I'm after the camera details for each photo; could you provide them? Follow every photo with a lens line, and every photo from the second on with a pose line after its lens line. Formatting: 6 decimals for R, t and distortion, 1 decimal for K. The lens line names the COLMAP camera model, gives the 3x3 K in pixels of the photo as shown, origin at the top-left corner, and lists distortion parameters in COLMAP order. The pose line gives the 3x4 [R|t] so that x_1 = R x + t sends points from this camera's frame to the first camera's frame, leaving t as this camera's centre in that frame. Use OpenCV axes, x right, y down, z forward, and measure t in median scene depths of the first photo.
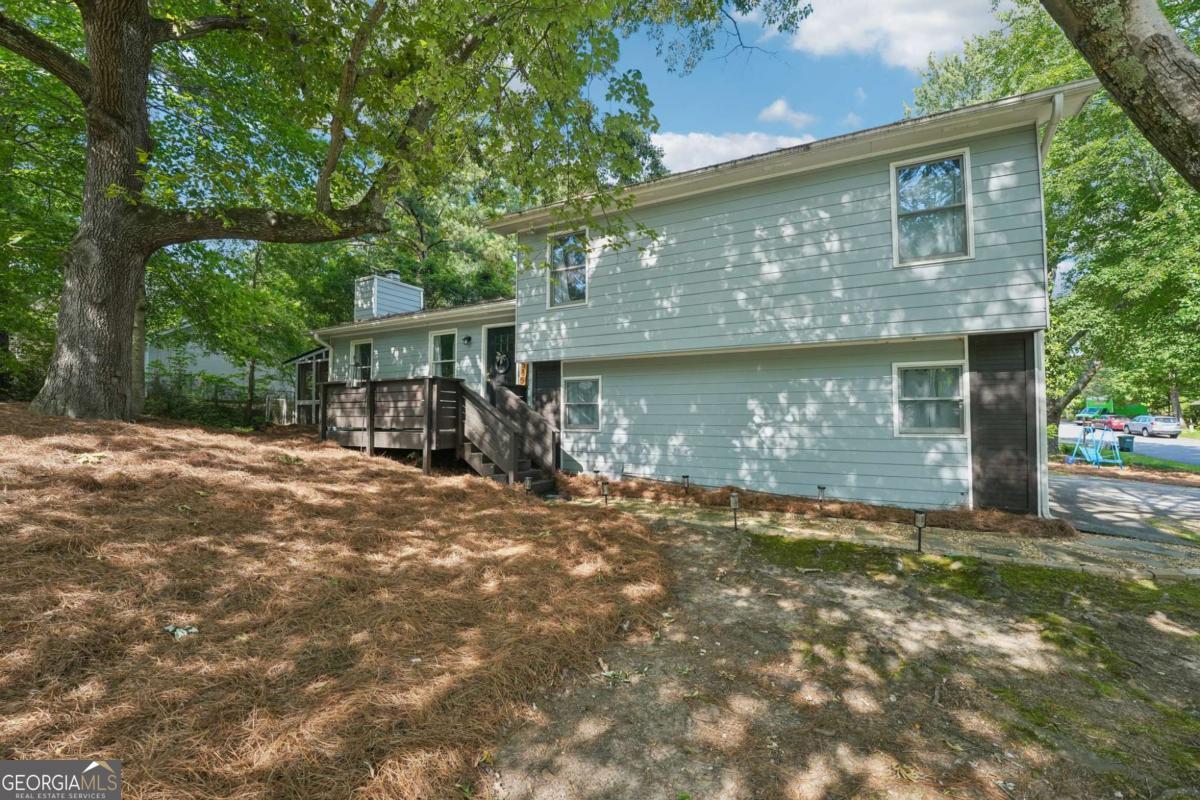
lens RADIAL K [[479.9, 0, 600.9], [0, 479.9, 395.6], [0, 0, 1]] dist [-0.061433, 0.000000]
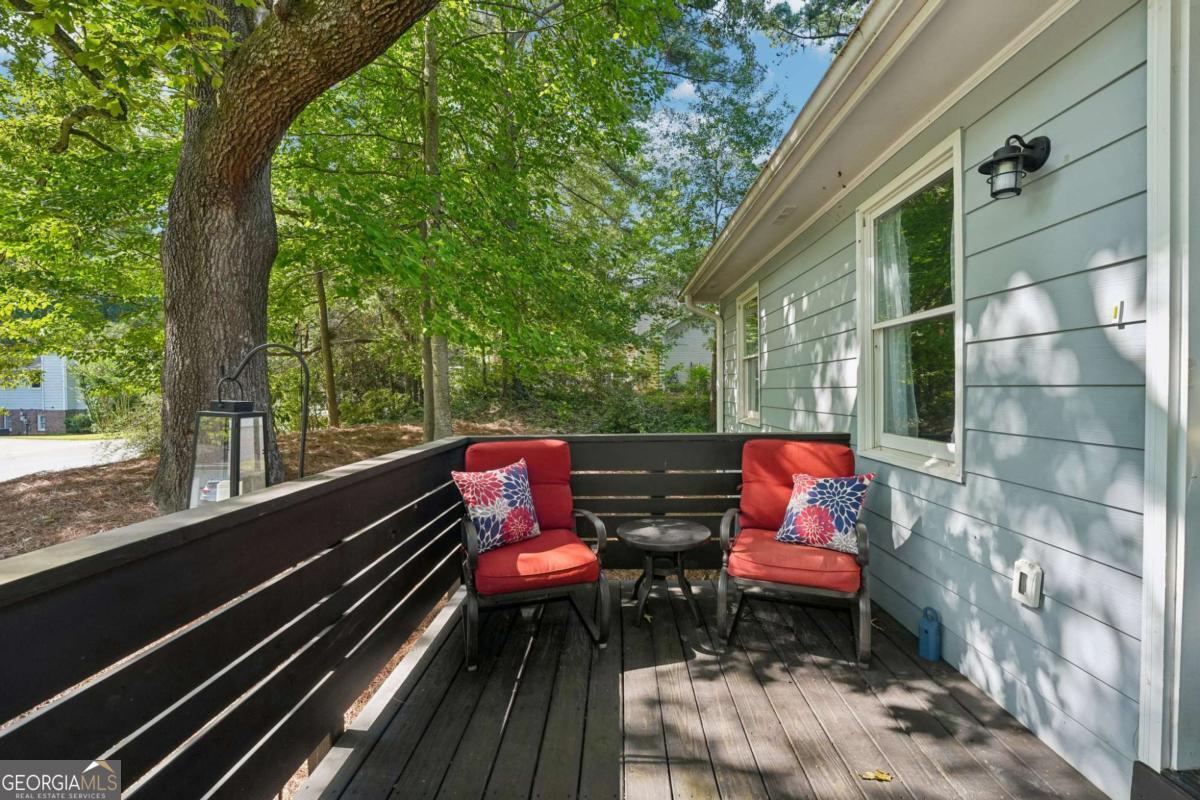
lens RADIAL K [[479.9, 0, 600.9], [0, 479.9, 395.6], [0, 0, 1]] dist [-0.061433, 0.000000]
pose [[0.434809, 0.016062, -0.900379, -0.269445], [0.032903, 0.998890, 0.033708, -0.067563], [0.899921, -0.044282, 0.433798, 1.052465]]
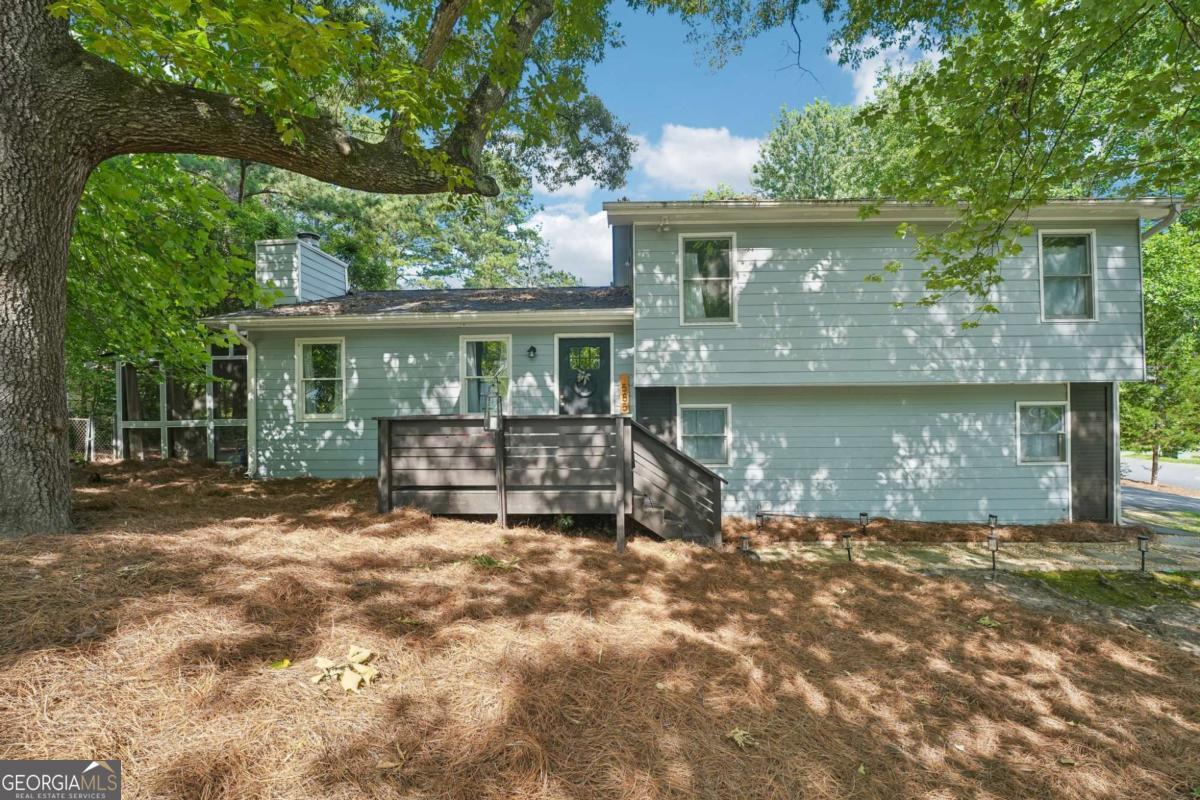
lens RADIAL K [[505.4, 0, 600.0], [0, 505.4, 400.0], [0, 0, 1]] dist [-0.051262, -0.000200]
pose [[0.904237, -0.000716, 0.427029, -0.681338], [-0.009149, 0.999737, 0.021049, -0.075208], [-0.426932, -0.022940, 0.903993, 0.292443]]
